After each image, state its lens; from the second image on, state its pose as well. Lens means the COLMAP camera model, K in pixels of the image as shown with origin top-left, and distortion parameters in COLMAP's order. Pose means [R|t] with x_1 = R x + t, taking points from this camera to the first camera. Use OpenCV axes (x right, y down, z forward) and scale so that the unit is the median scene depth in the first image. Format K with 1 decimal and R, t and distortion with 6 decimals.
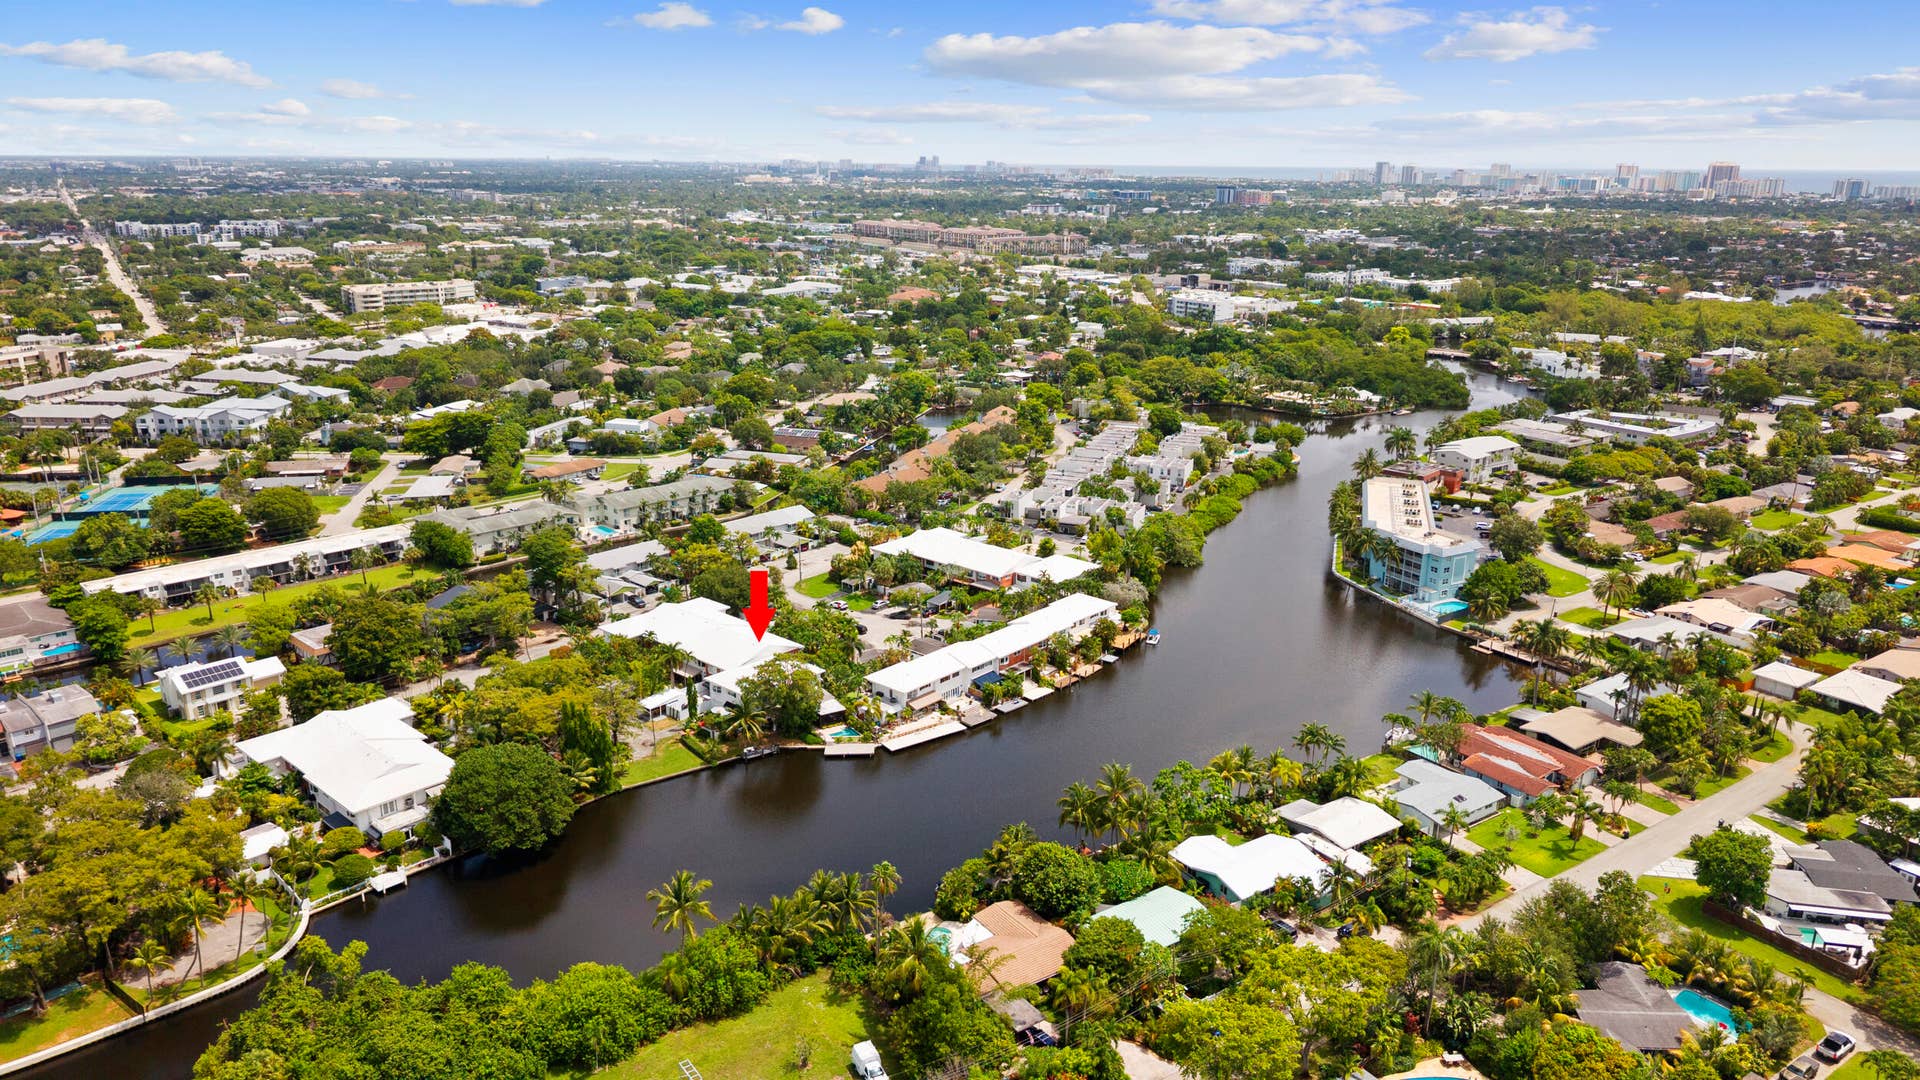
lens RADIAL K [[1263.1, 0, 960.0], [0, 1263.1, 540.0], [0, 0, 1]] dist [0.073379, -0.054275]
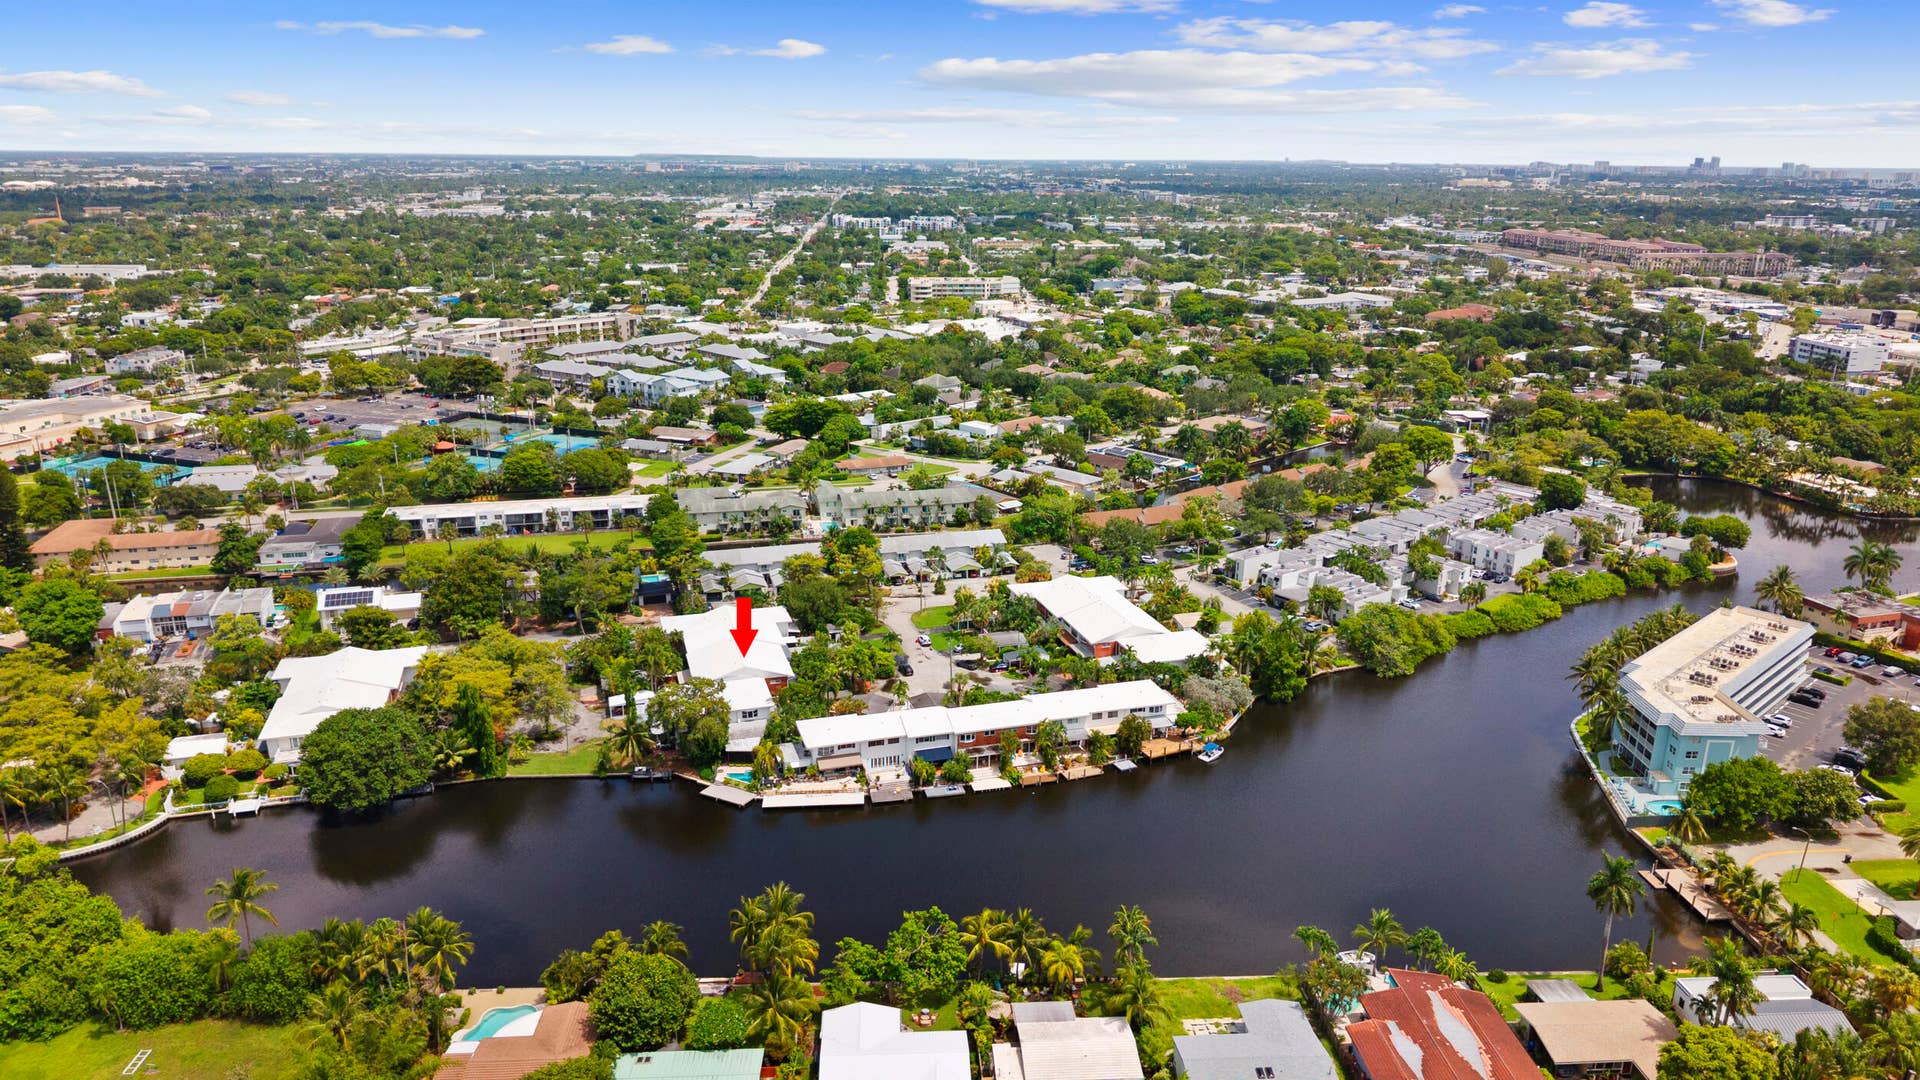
lens RADIAL K [[1263.1, 0, 960.0], [0, 1263.1, 540.0], [0, 0, 1]] dist [0.073379, -0.054275]
pose [[0.871020, 0.149793, -0.467852, 0.358239], [-0.150541, 0.987946, 0.036045, -0.060908], [0.467612, 0.039035, 0.883071, 0.182027]]
